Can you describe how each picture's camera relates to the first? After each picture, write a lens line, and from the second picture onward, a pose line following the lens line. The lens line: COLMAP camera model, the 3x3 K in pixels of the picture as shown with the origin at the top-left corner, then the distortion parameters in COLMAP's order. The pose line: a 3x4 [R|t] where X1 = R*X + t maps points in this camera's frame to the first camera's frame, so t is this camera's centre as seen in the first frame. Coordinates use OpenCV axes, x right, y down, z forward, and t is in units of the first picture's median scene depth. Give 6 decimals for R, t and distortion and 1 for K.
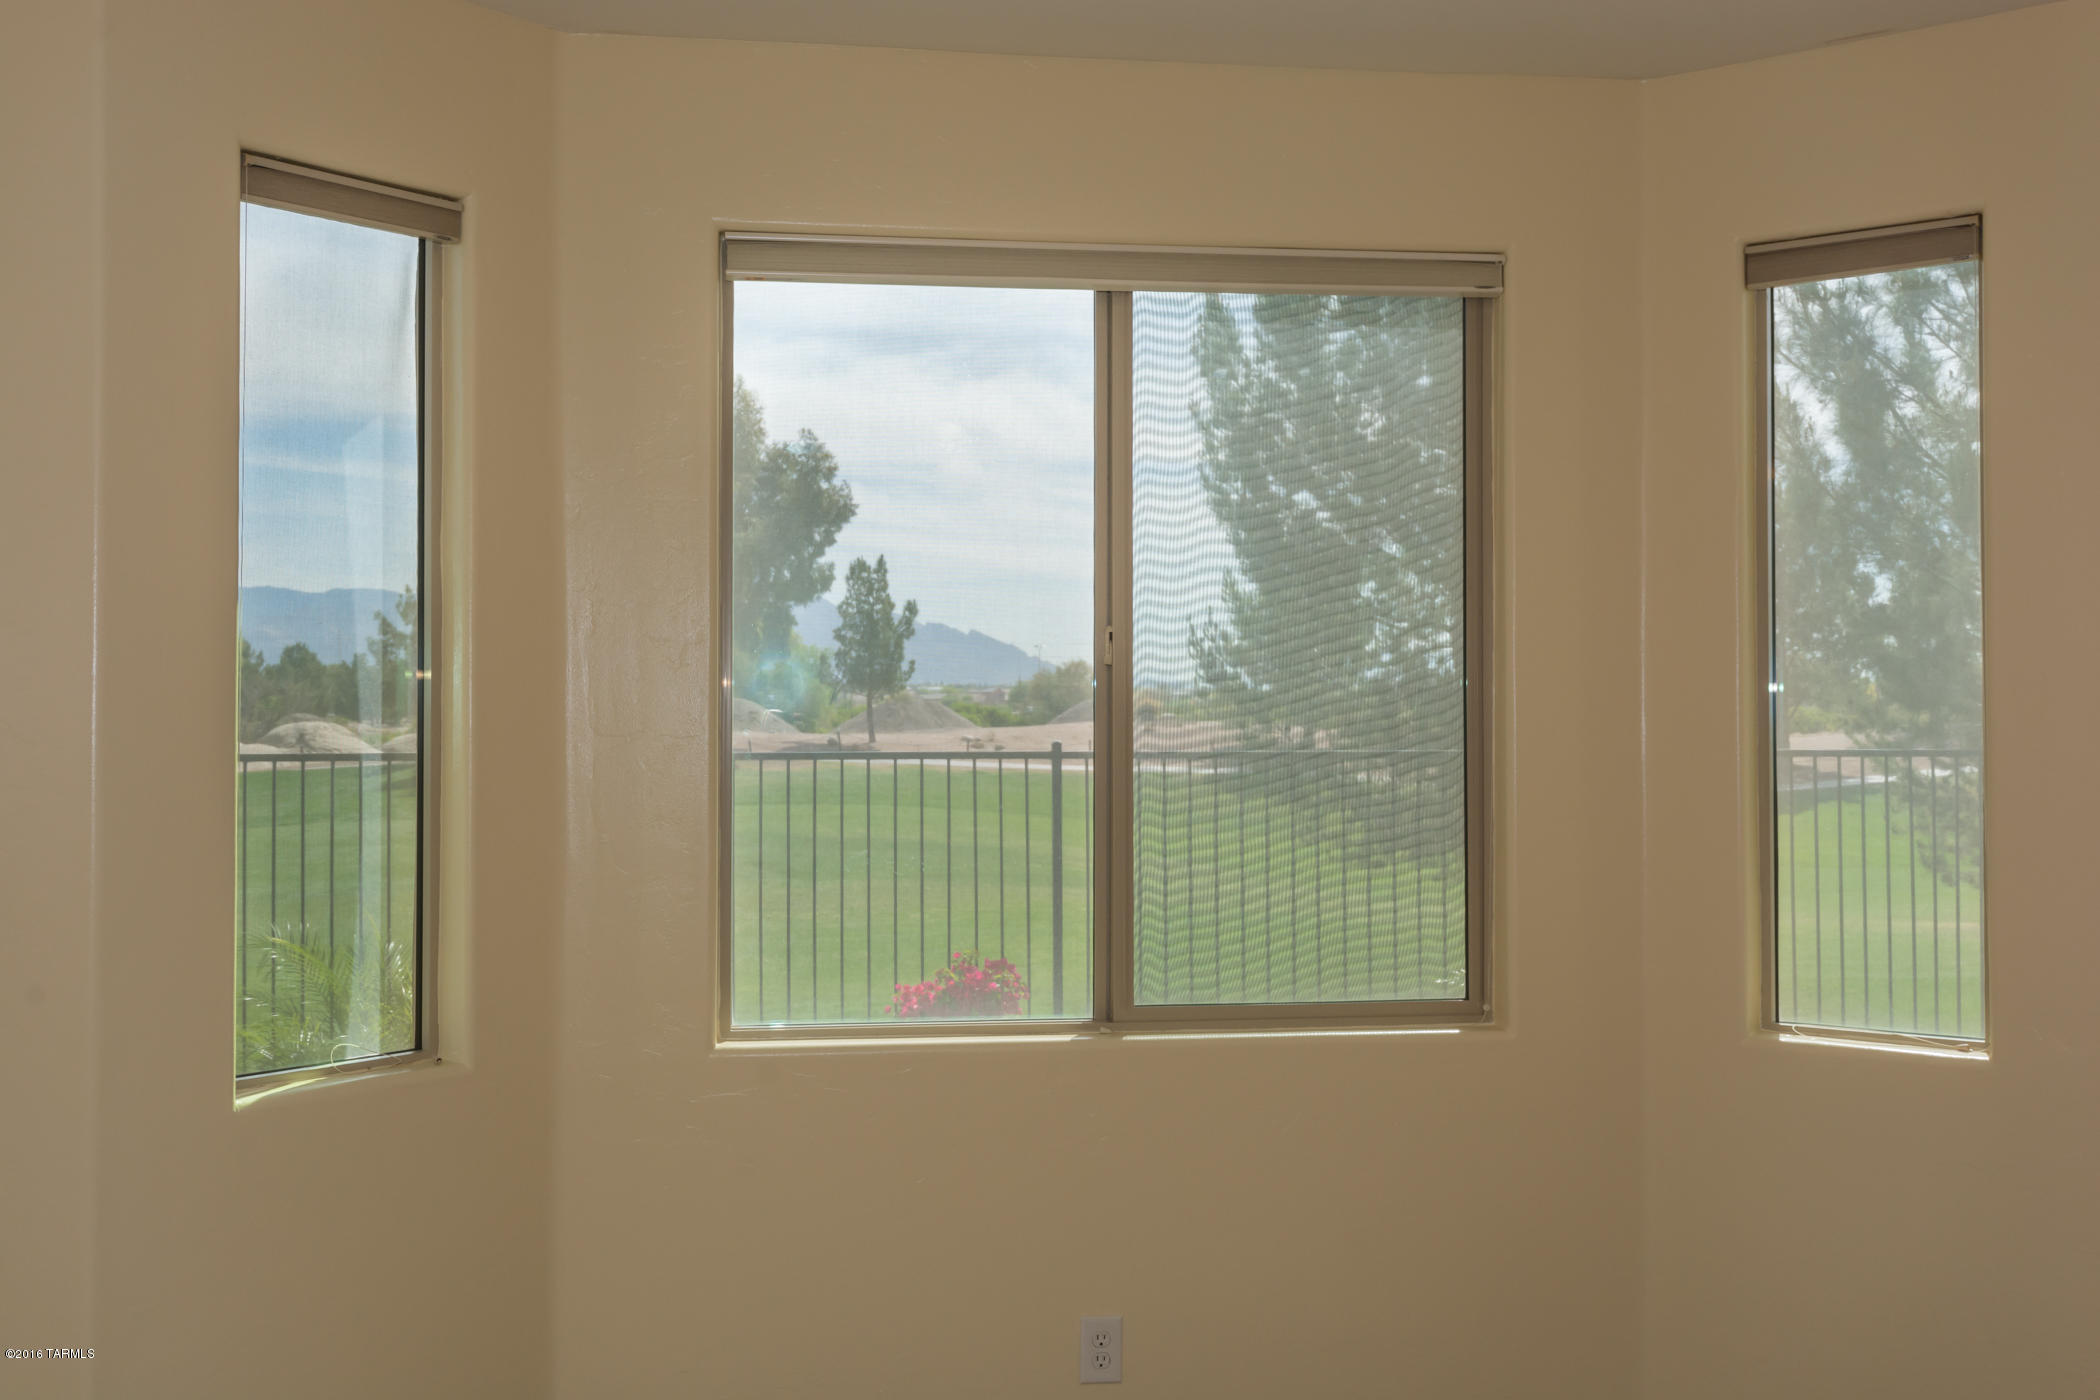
lens RADIAL K [[2112.2, 0, 1061.7], [0, 2112.2, 690.6], [0, 0, 1]] dist [0.033679, 0.000000]
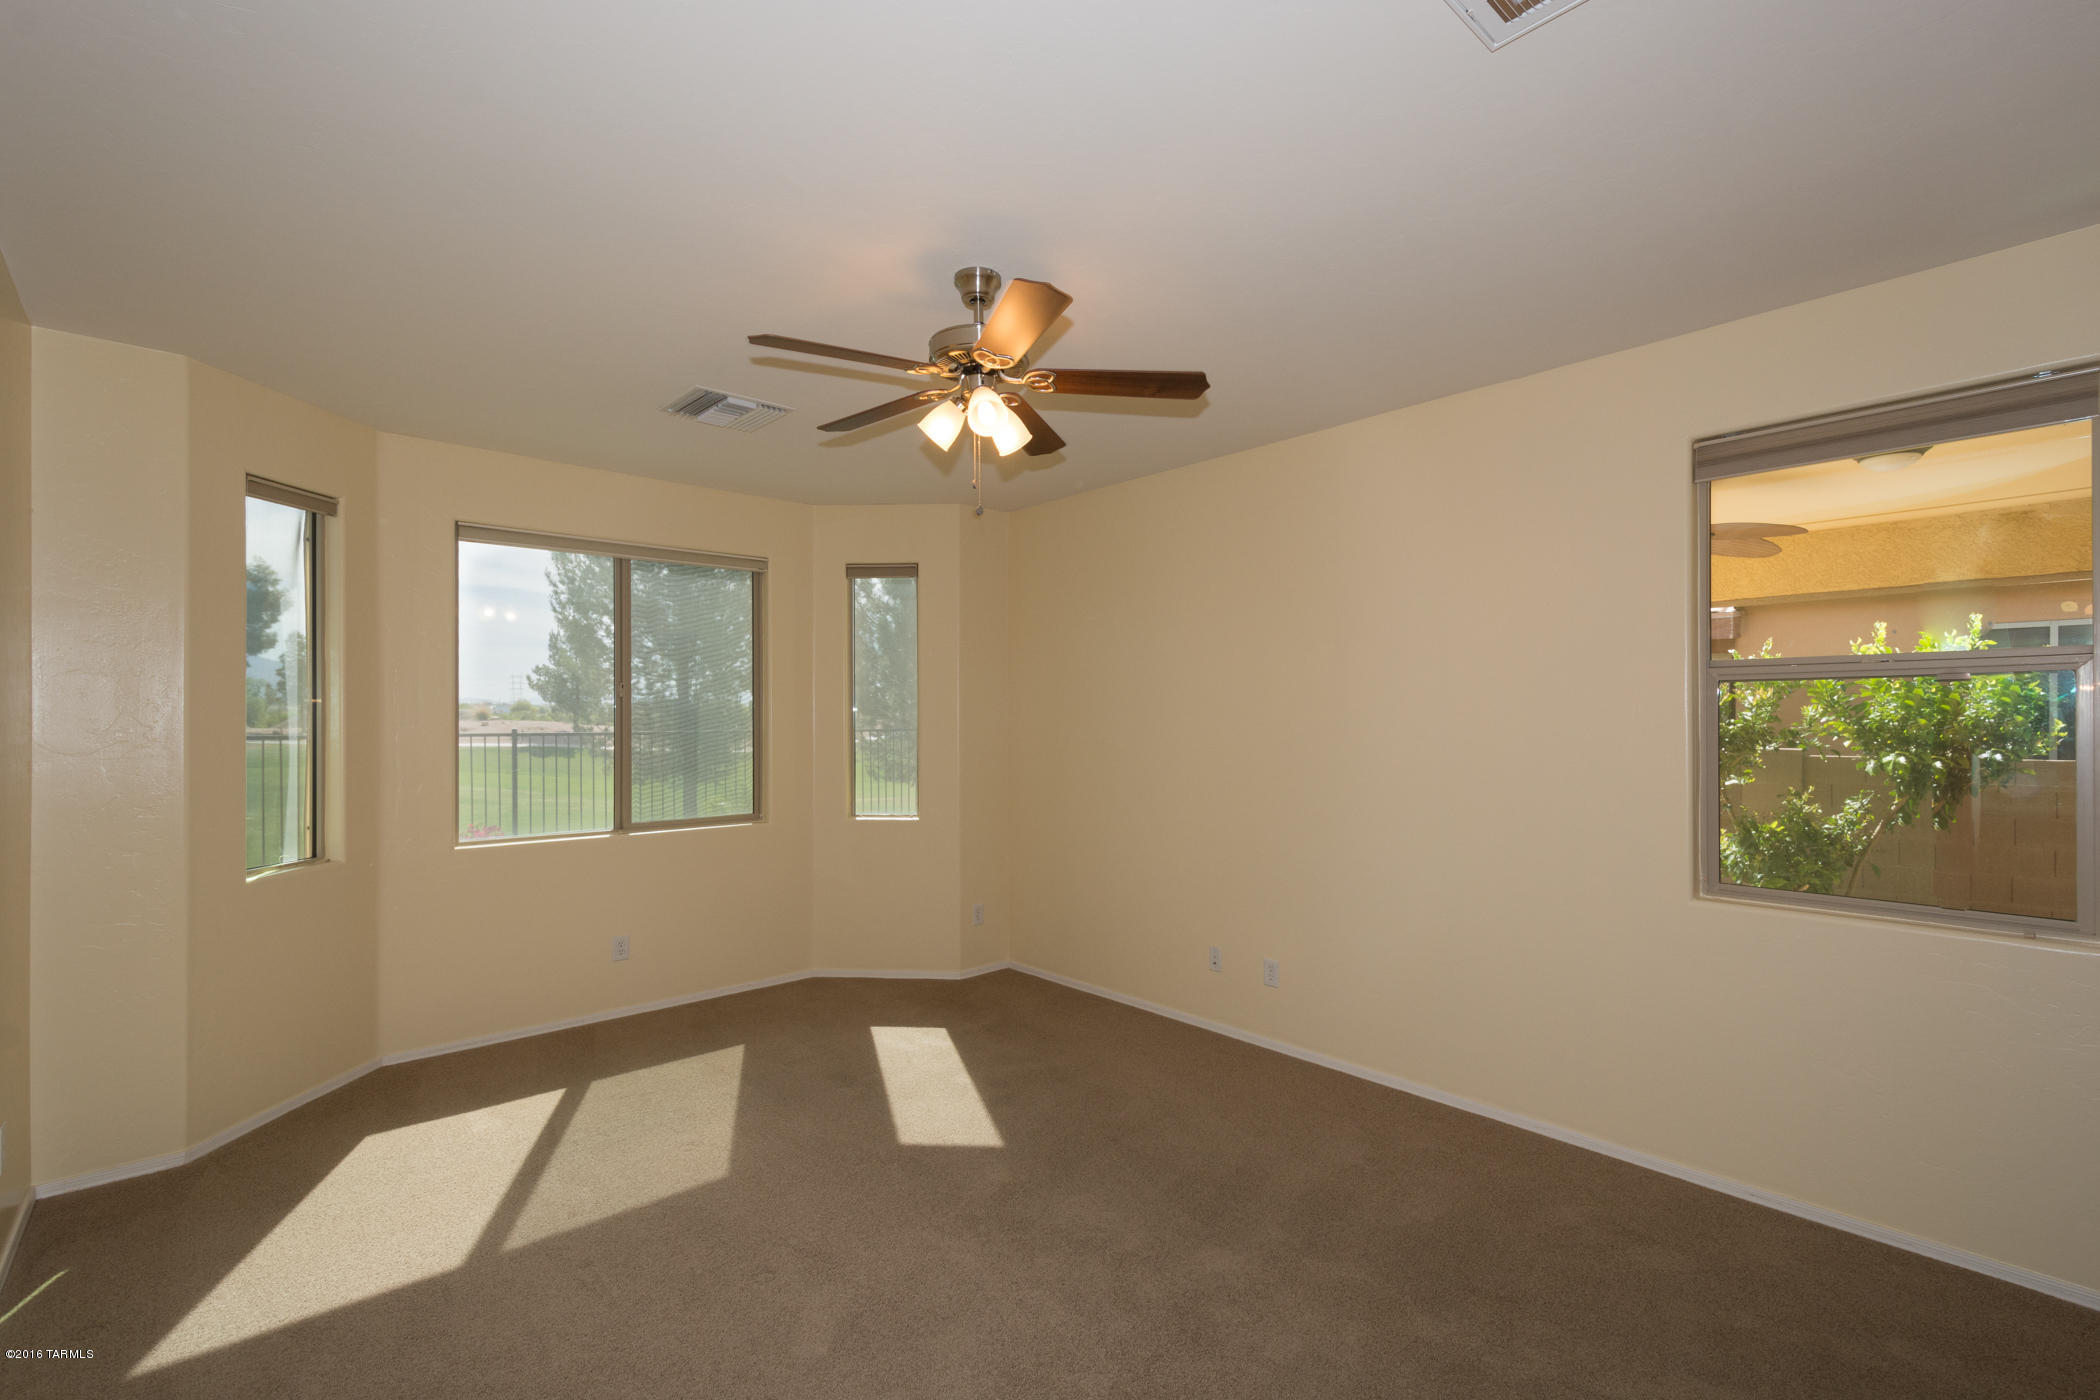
lens RADIAL K [[927.7, 0, 1046.7], [0, 927.7, 707.9], [0, 0, 1]] dist [0.012404, -0.000514]
pose [[0.829391, 0.004360, 0.558652, -0.187063], [-0.005067, 0.999987, -0.000281, -0.000887], [-0.558646, -0.002598, 0.829402, -0.281839]]
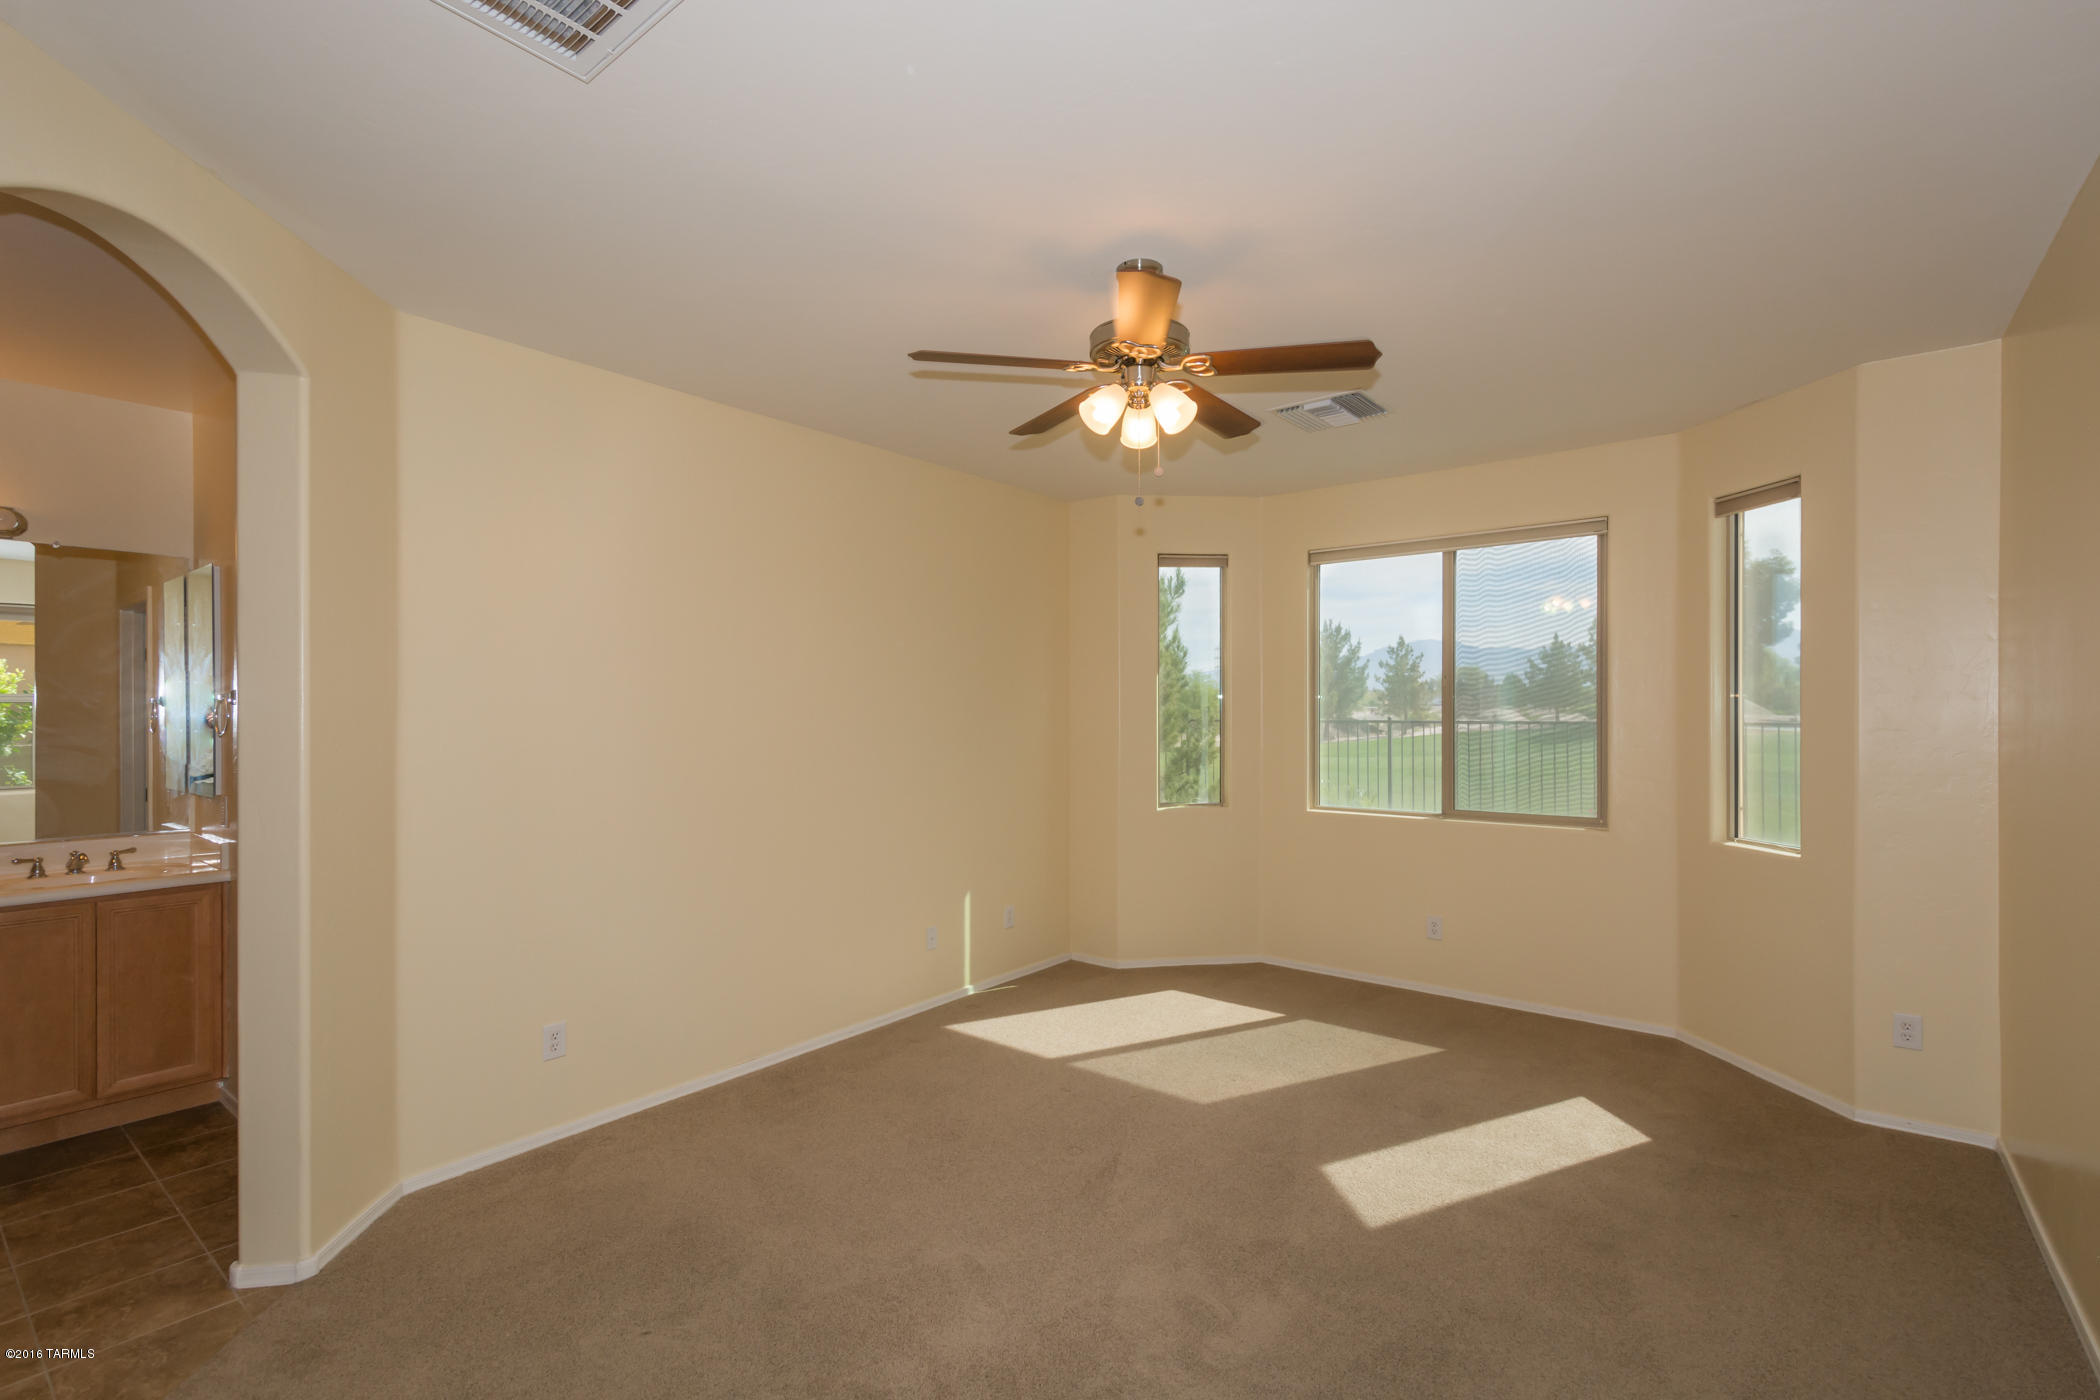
lens RADIAL K [[927.7, 0, 1057.6], [0, 927.7, 696.7], [0, 0, 1]] dist [0.012404, -0.000514]
pose [[0.695011, -0.012917, -0.718883, 0.537690], [0.013447, 0.999897, -0.004966, 0.000500], [0.718873, -0.006215, 0.695114, -0.214949]]
